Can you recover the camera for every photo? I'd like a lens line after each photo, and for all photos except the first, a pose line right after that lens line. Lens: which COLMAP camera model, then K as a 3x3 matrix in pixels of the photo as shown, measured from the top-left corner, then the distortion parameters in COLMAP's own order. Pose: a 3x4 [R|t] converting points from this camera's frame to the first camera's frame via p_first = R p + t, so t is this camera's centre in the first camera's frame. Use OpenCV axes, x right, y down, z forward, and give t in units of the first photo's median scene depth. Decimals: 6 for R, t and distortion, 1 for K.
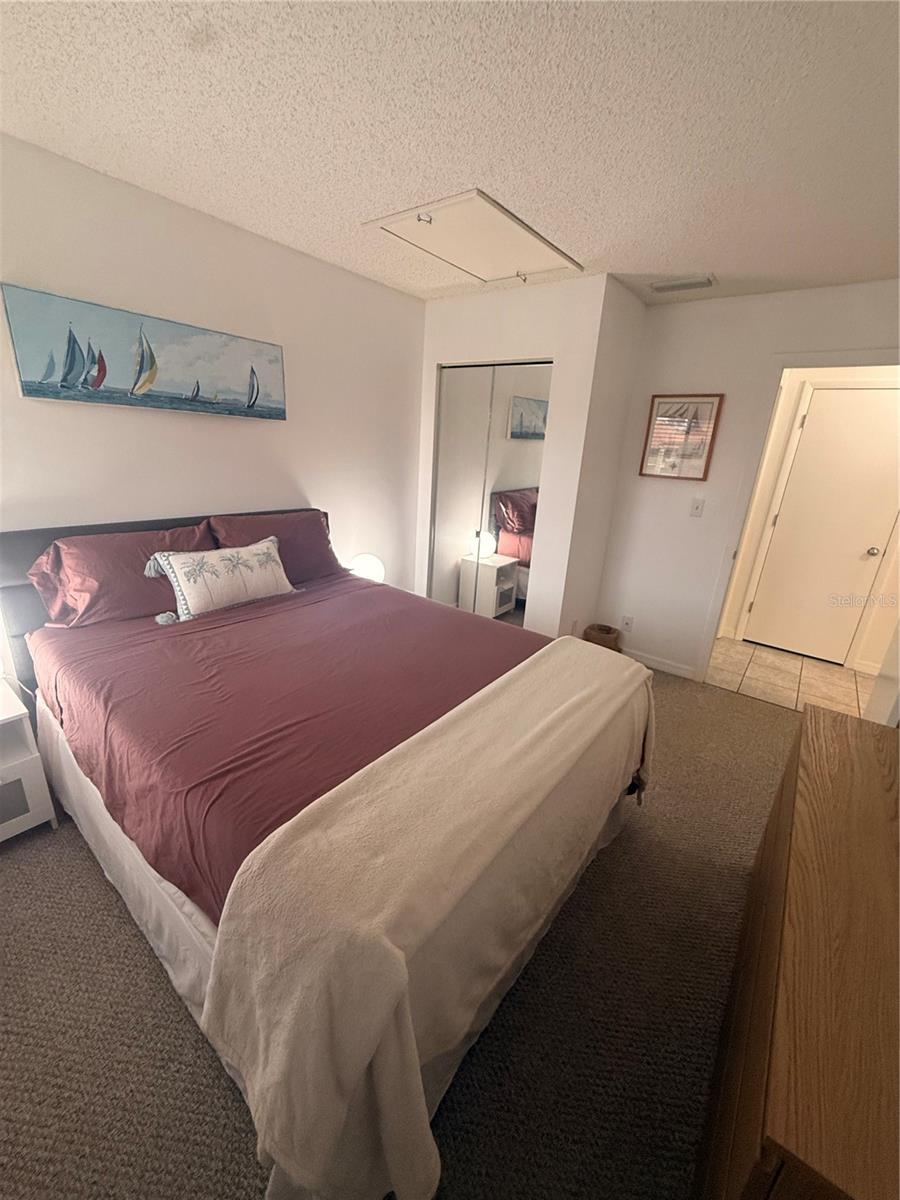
lens RADIAL K [[480.3, 0, 448.6], [0, 480.3, 599.0], [0, 0, 1]] dist [0.000069, 0.000125]
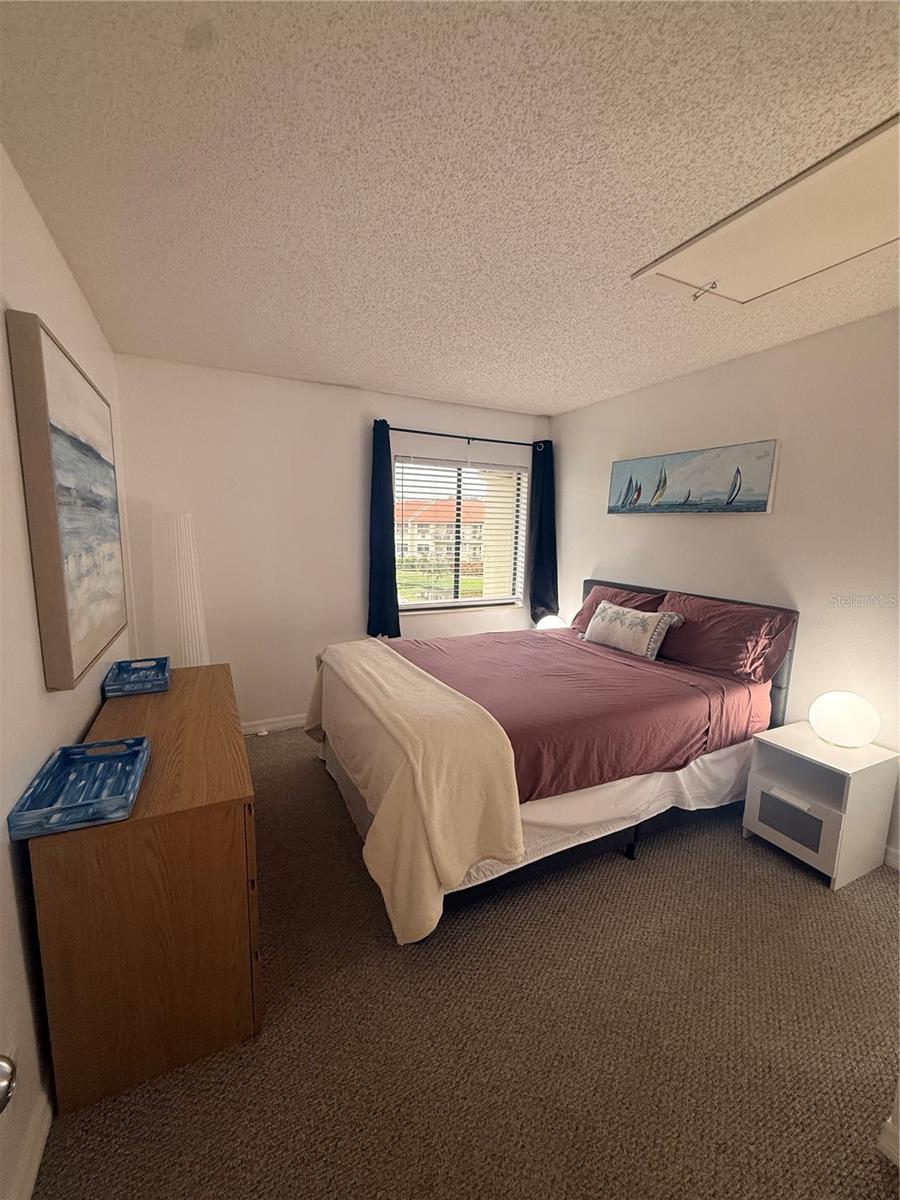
lens RADIAL K [[480.3, 0, 448.6], [0, 480.3, 599.0], [0, 0, 1]] dist [0.000069, 0.000125]
pose [[-0.439635, 0.064894, -0.895829, 0.896473], [-0.322308, 0.919559, 0.224787, -0.250026], [0.838355, 0.387557, -0.383354, 1.009583]]
